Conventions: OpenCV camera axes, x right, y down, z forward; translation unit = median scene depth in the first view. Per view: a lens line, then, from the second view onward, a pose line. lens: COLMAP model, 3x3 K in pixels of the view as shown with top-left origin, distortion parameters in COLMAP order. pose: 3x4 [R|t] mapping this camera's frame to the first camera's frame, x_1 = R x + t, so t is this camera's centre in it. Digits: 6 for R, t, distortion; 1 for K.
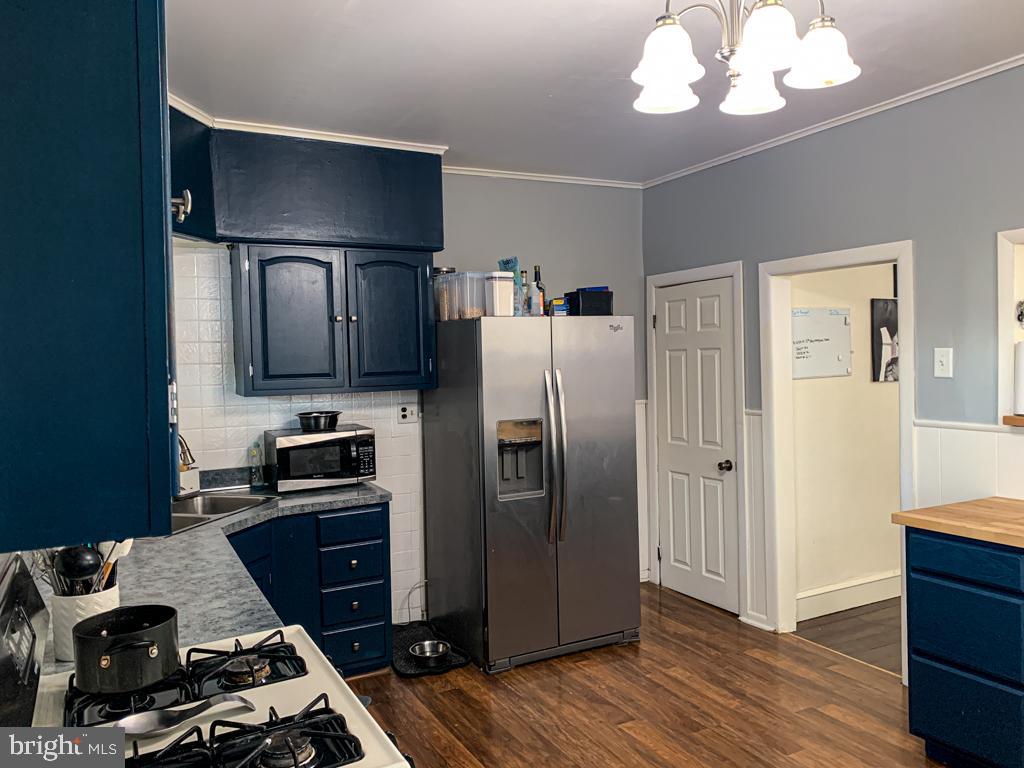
lens RADIAL K [[778.5, 0, 513.5], [0, 778.5, 379.1], [0, 0, 1]] dist [0.026523, -0.033461]
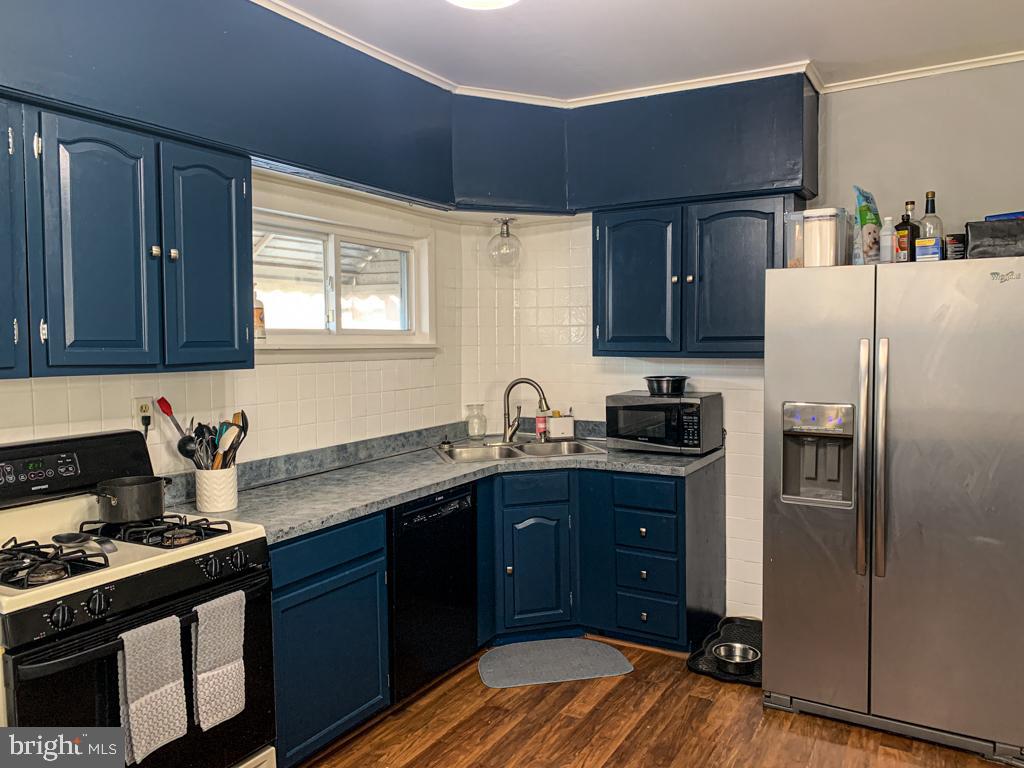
lens RADIAL K [[778.5, 0, 509.5], [0, 778.5, 382.8], [0, 0, 1]] dist [0.026523, -0.033461]
pose [[0.509633, 0.077038, -0.856936, 0.497580], [-0.029841, 0.996967, 0.071880, -0.013815], [0.859874, -0.011060, 0.510386, 0.336336]]
